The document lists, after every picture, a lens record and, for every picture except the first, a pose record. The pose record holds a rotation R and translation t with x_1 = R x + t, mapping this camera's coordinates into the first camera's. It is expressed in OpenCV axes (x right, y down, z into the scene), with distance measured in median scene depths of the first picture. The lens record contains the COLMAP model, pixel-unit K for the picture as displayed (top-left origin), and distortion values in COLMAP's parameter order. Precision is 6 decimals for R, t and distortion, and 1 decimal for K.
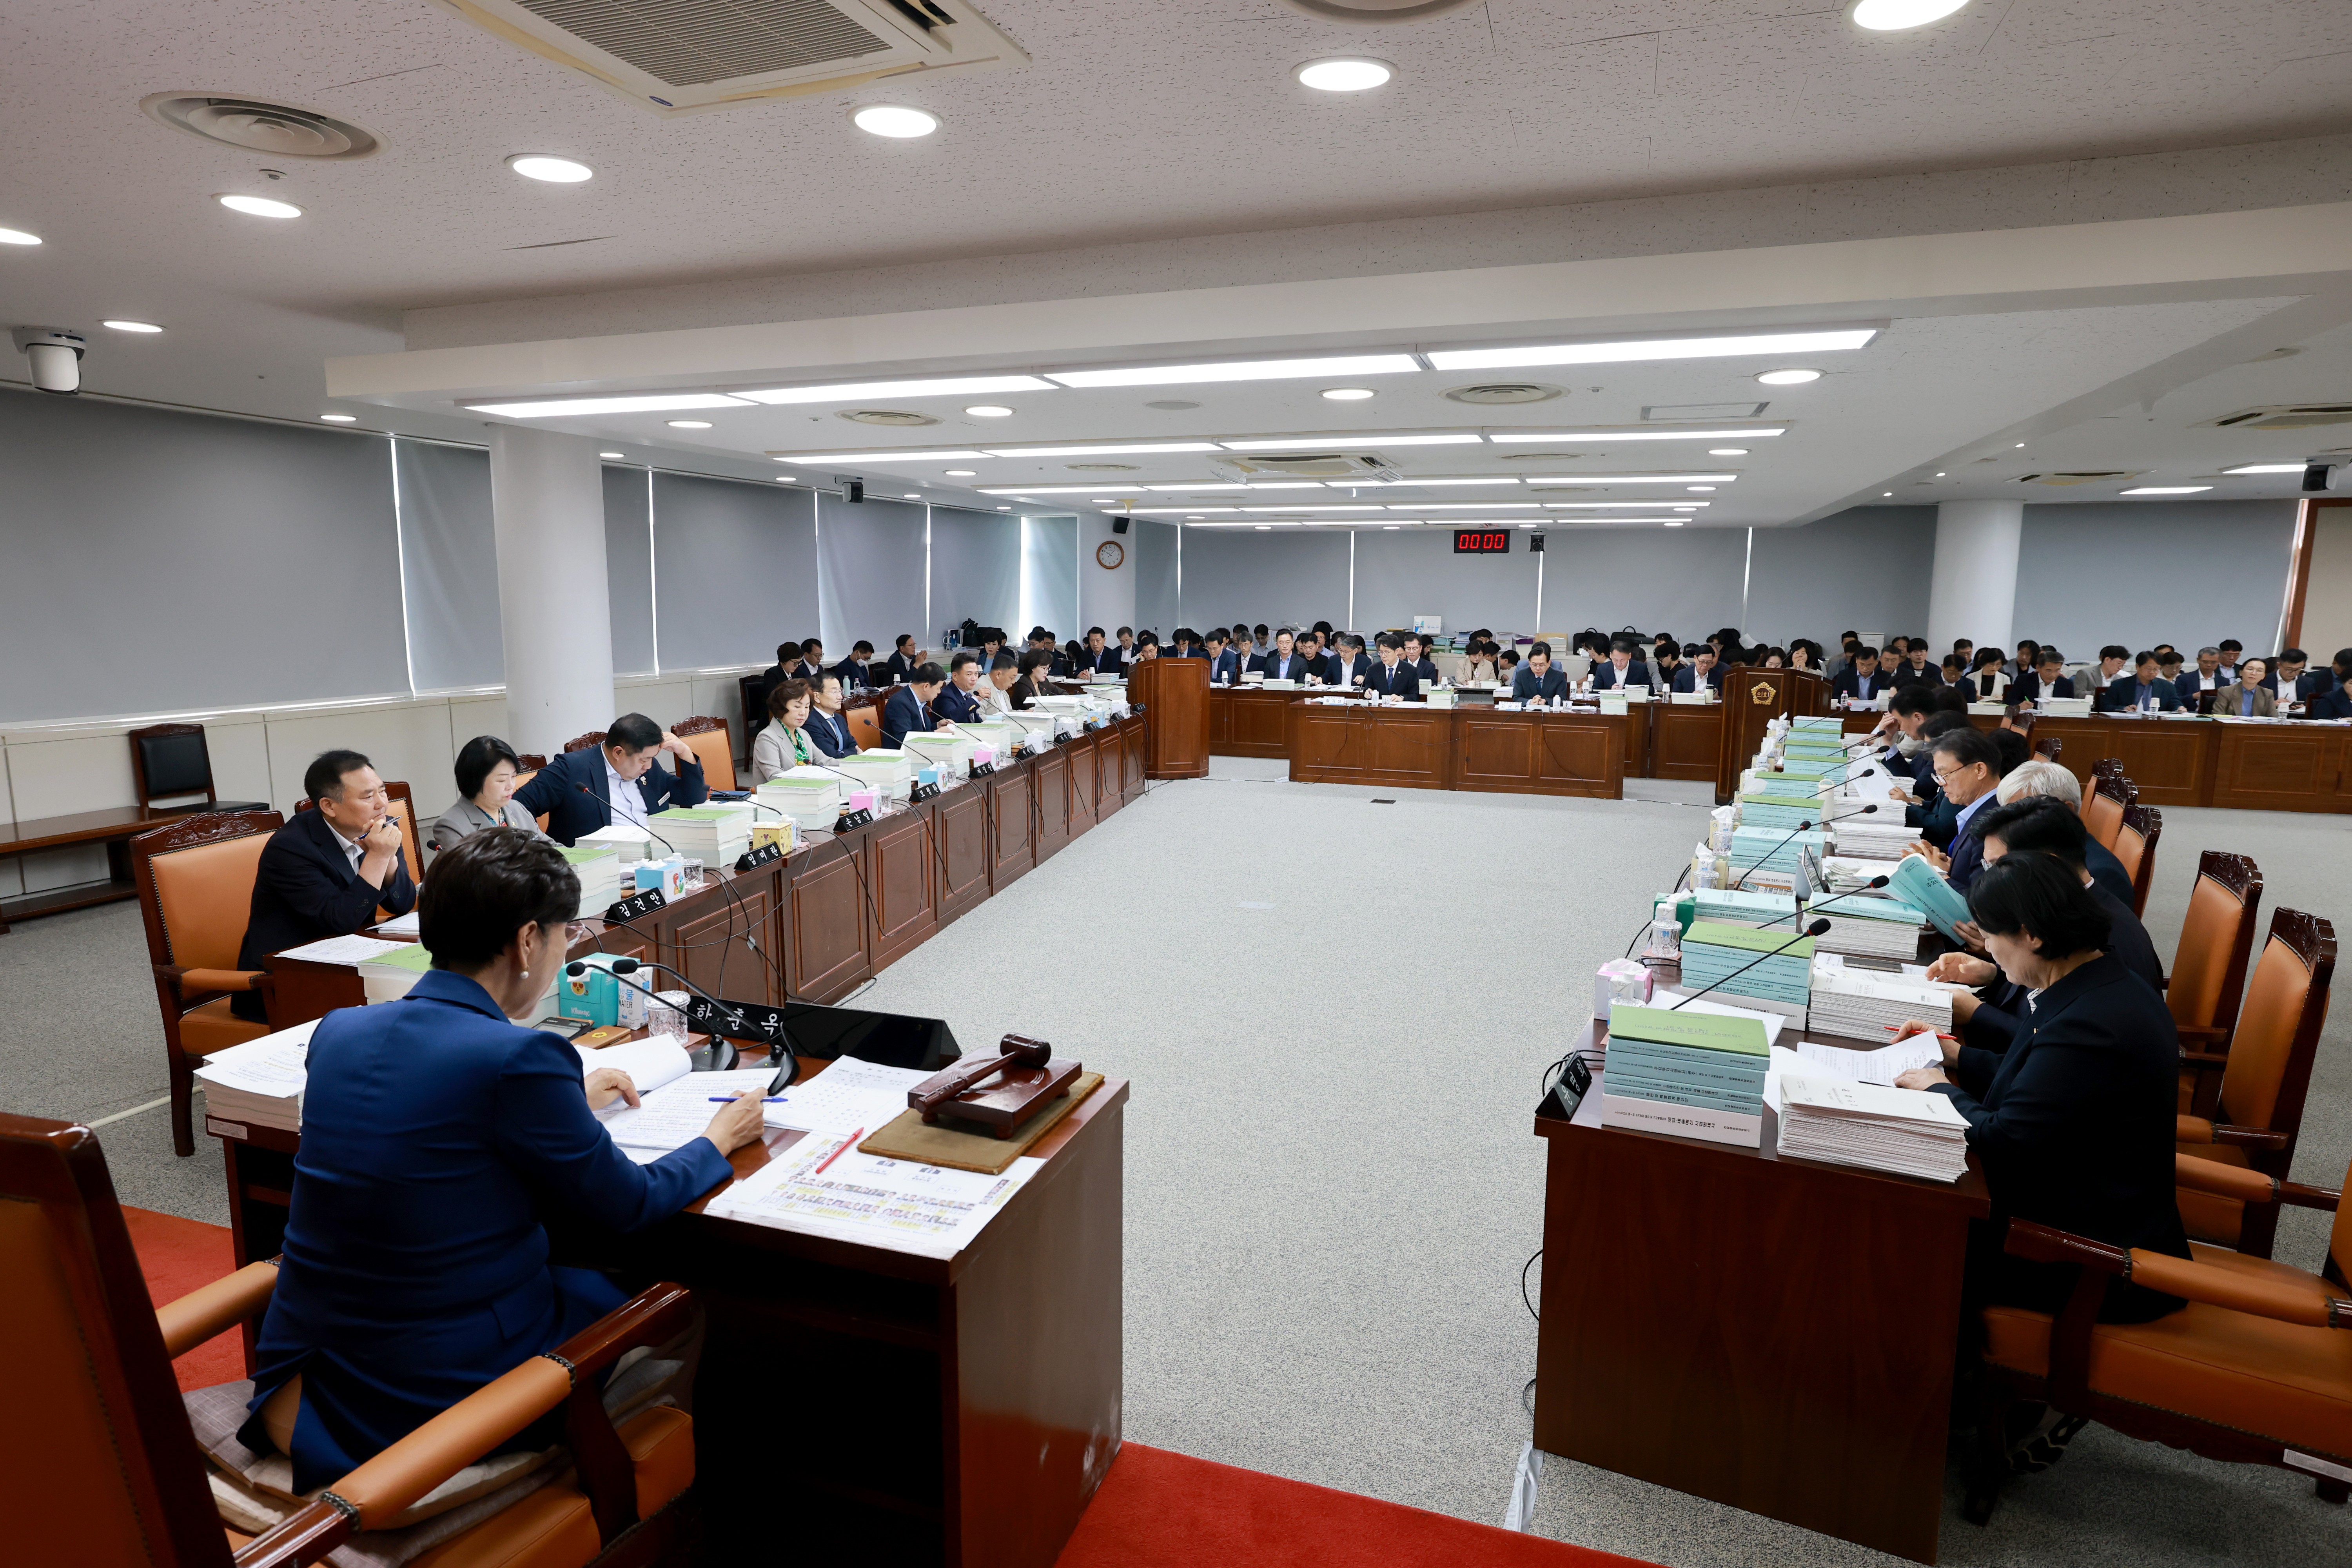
lens RADIAL K [[1321.8, 0, 1177.5], [0, 1321.8, 782.3], [0, 0, 1]] dist [-0.004957, 0.001228]
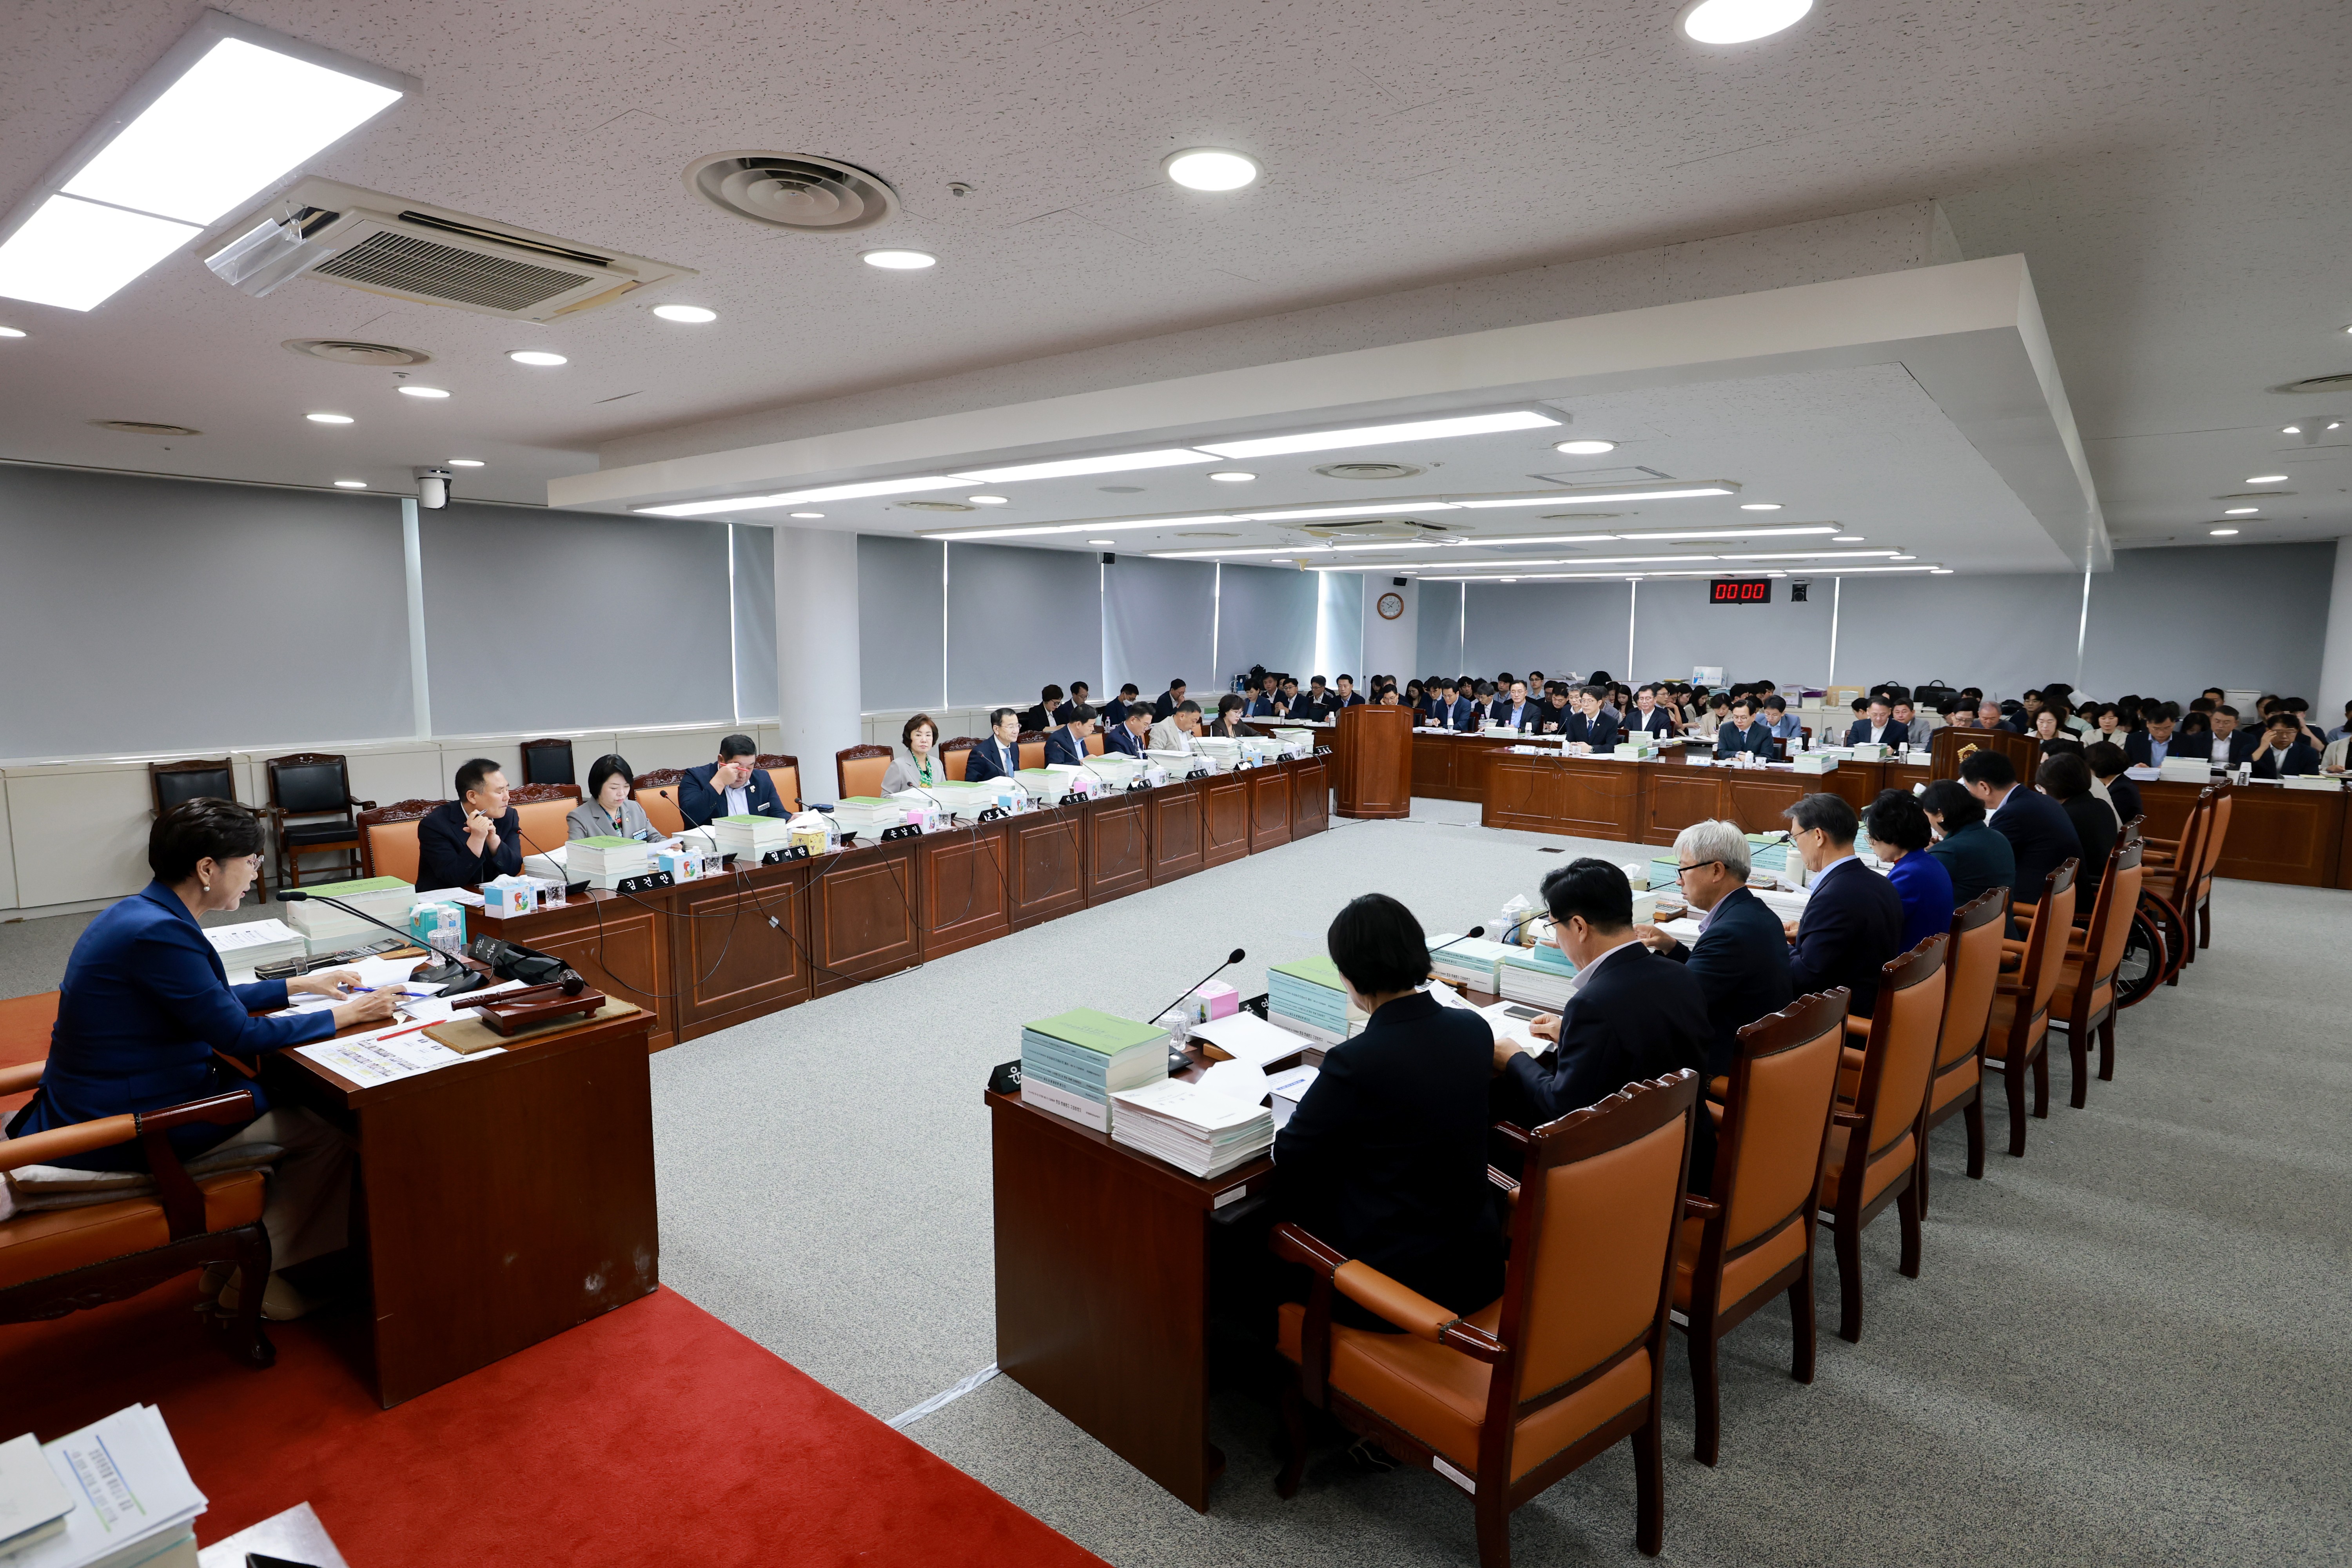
lens RADIAL K [[1272.7, 0, 1172.1], [0, 1272.7, 762.7], [0, 0, 1]] dist [-0.021406, 0.007472]
pose [[0.942324, 0.034585, -0.332911, 0.193511], [-0.049329, 0.998136, -0.035936, -0.002868], [0.331048, 0.050285, 0.942273, -0.014282]]
